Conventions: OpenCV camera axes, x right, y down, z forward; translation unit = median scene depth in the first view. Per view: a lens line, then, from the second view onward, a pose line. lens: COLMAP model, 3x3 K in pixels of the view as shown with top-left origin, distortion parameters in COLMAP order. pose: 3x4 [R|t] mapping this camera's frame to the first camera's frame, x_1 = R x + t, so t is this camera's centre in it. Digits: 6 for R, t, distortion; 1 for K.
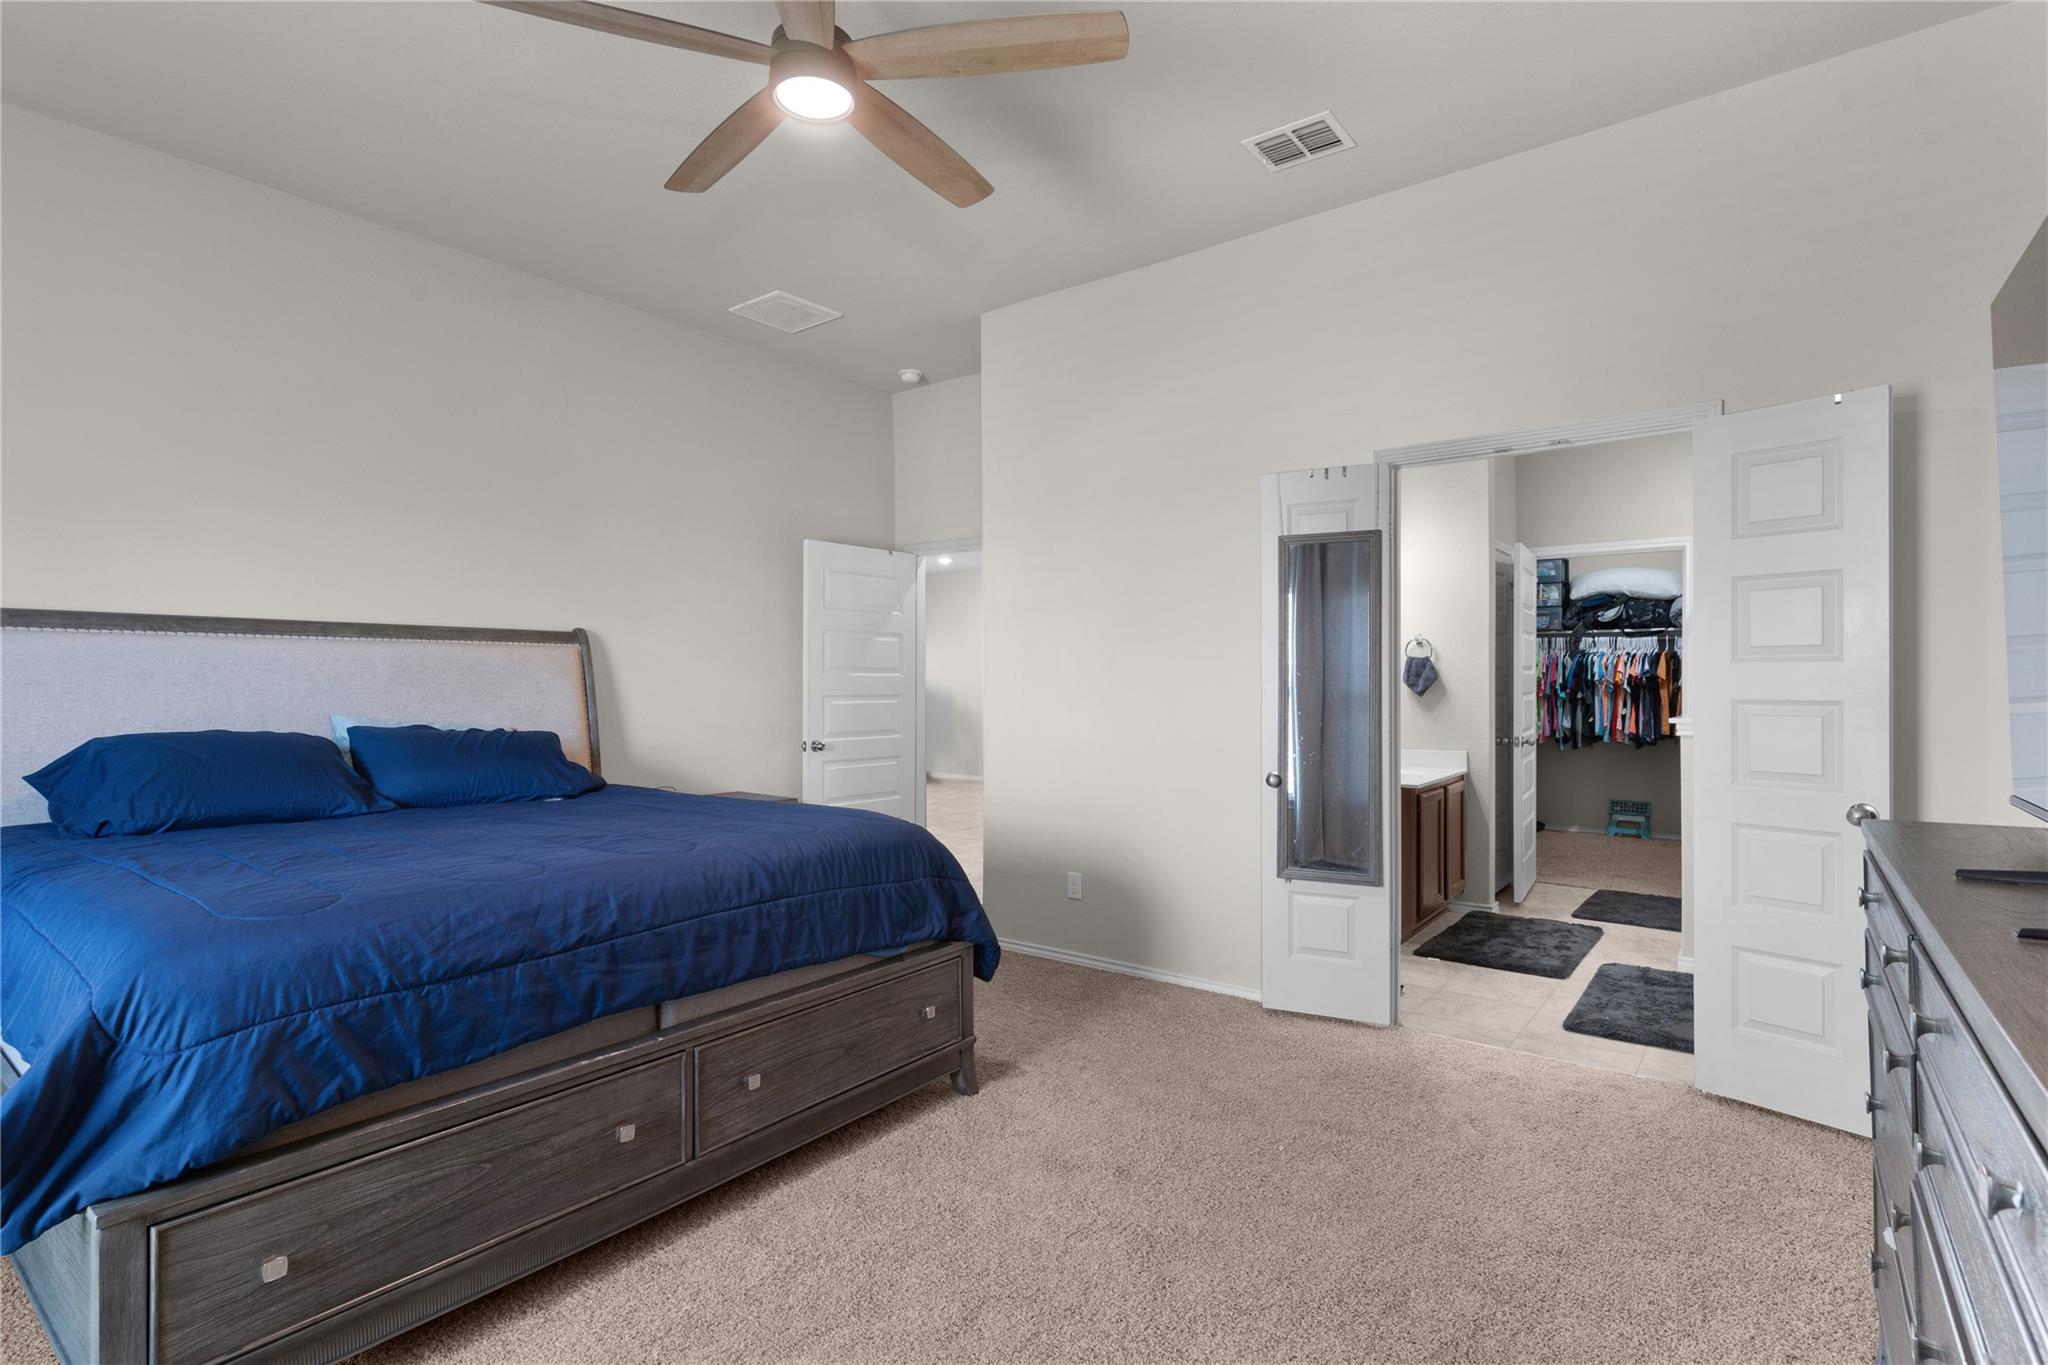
lens RADIAL K [[1002.4, 0, 1020.4], [0, 1002.4, 685.7], [0, 0, 1]] dist [0.006999, -0.000422]
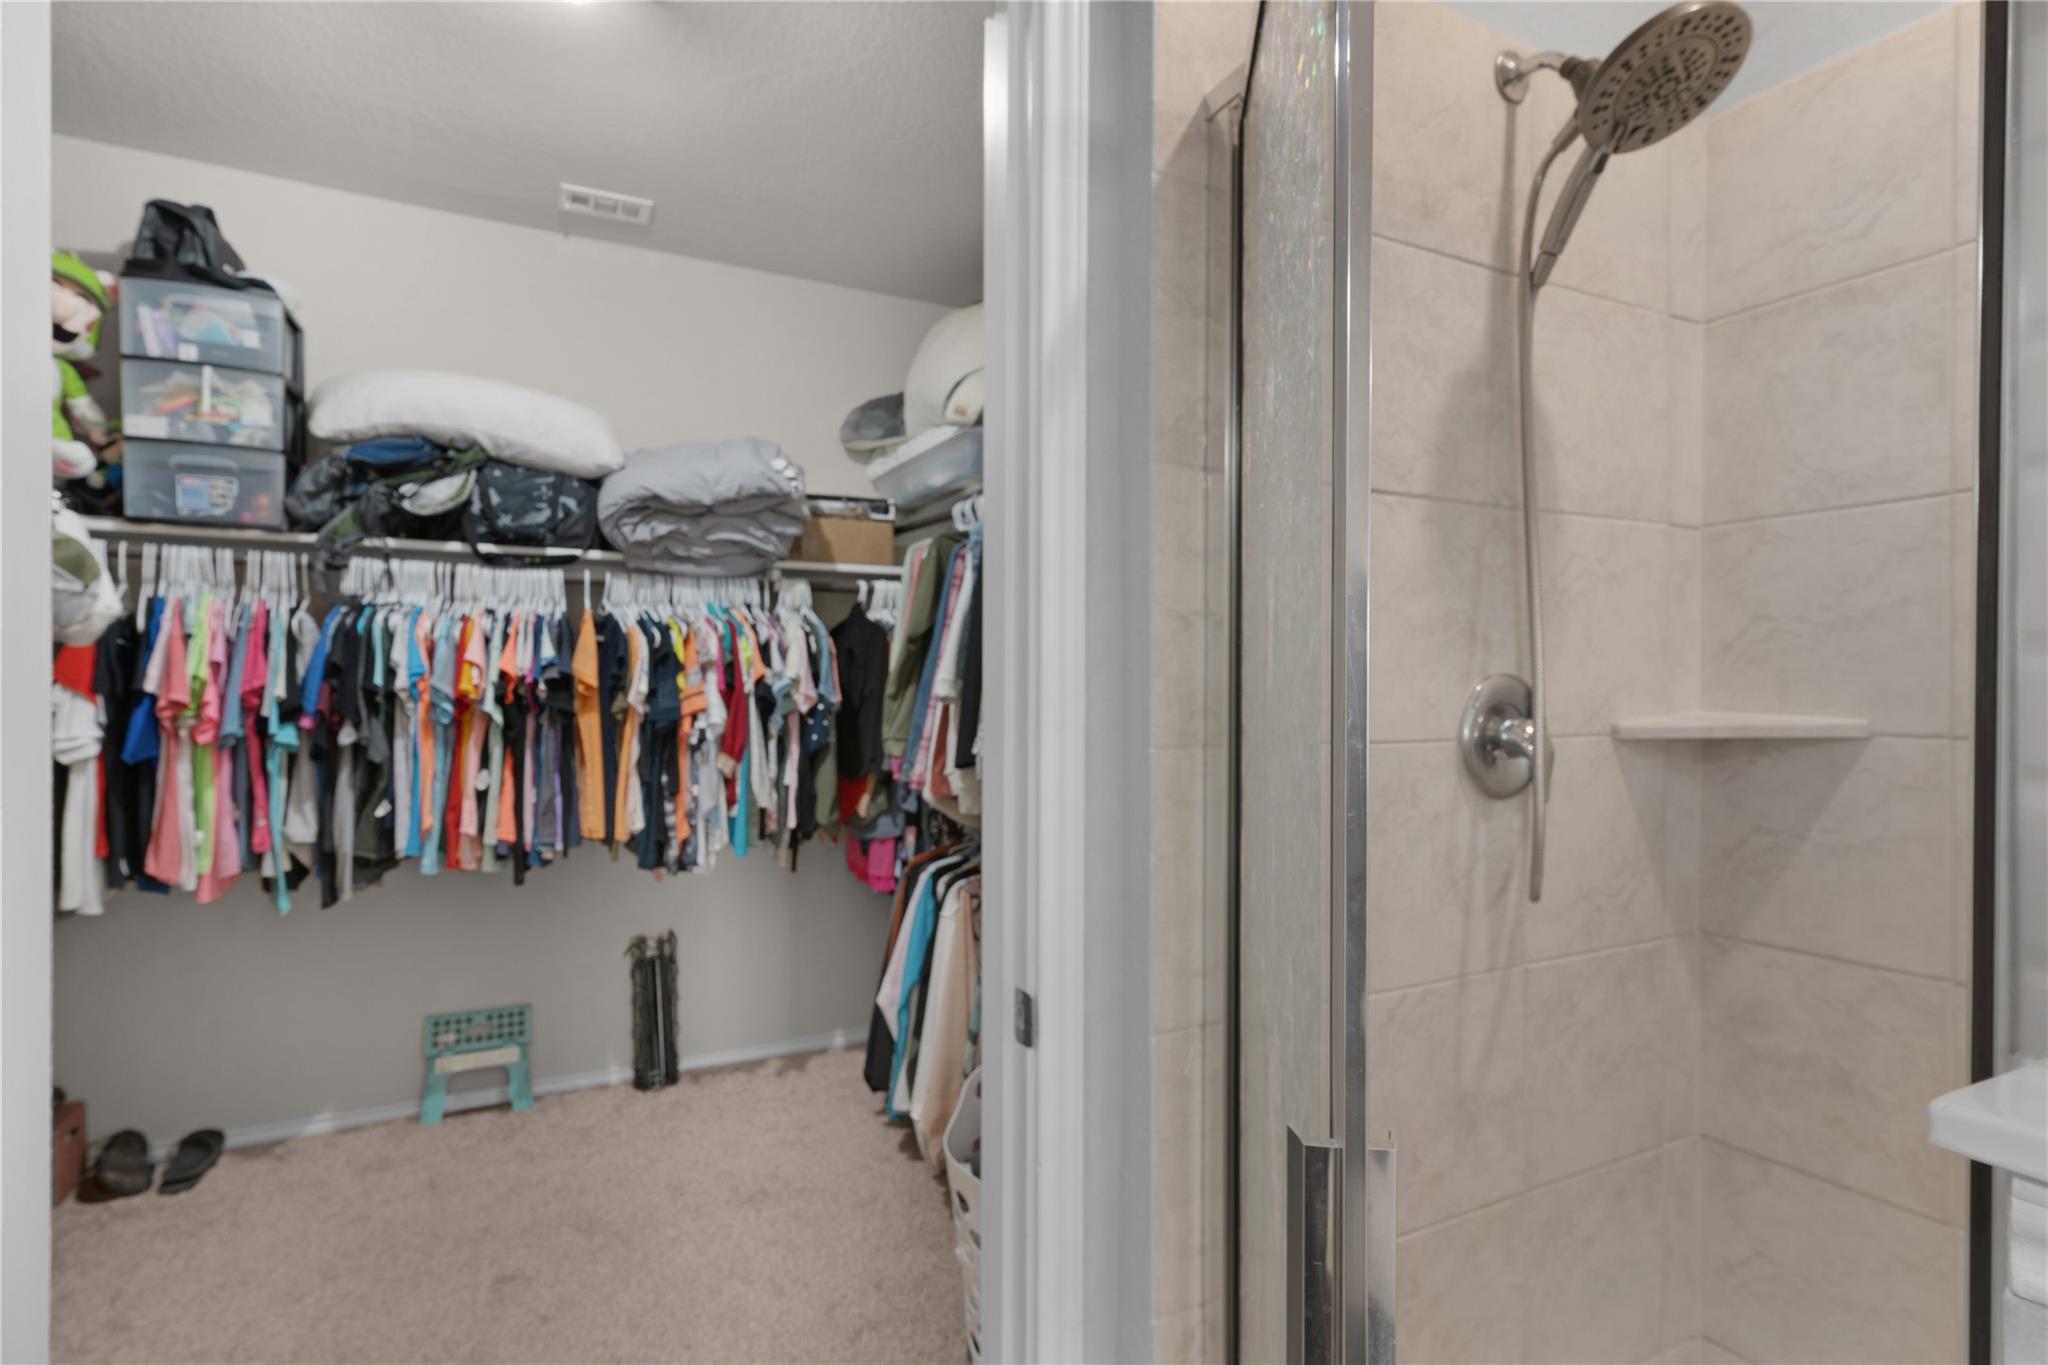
lens RADIAL K [[1002.4, 0, 1010.7], [0, 1002.4, 692.8], [0, 0, 1]] dist [0.006999, -0.000422]
pose [[0.431604, -0.000856, 0.902063, 0.365040], [-0.000019, 1.000000, 0.000958, -0.004234], [-0.902063, -0.000431, 0.431604, 0.680957]]
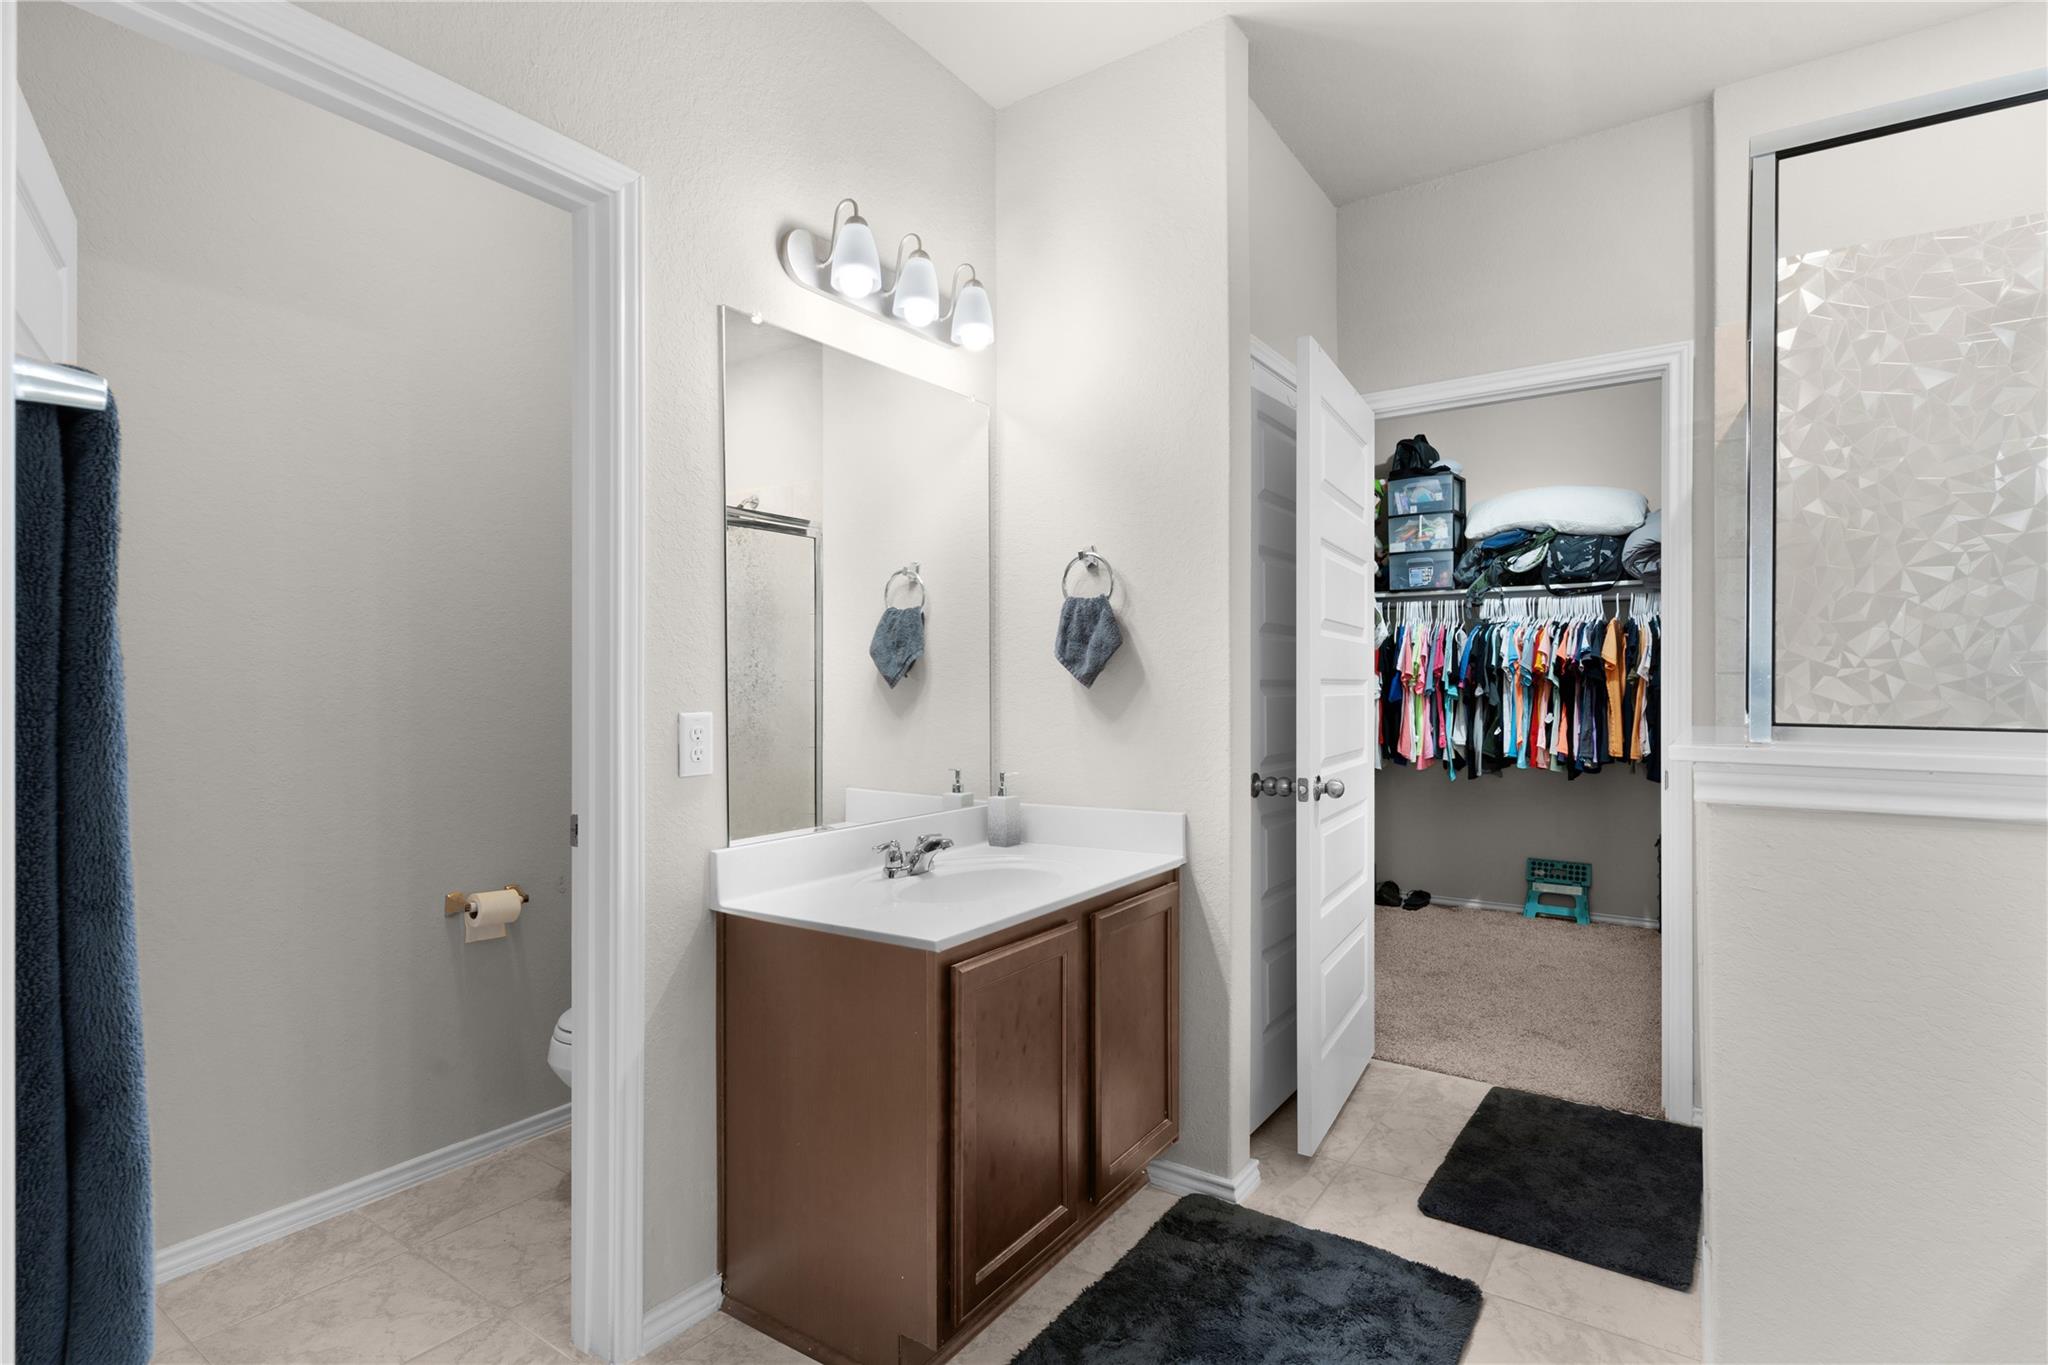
lens RADIAL K [[1002.4, 0, 1023.2], [0, 1002.4, 688.4], [0, 0, 1]] dist [0.006999, -0.000422]
pose [[0.998690, -0.000201, 0.051171, 0.248304], [0.000333, 0.999997, -0.002578, 0.008979], [-0.051170, 0.002591, 0.998687, 0.403704]]
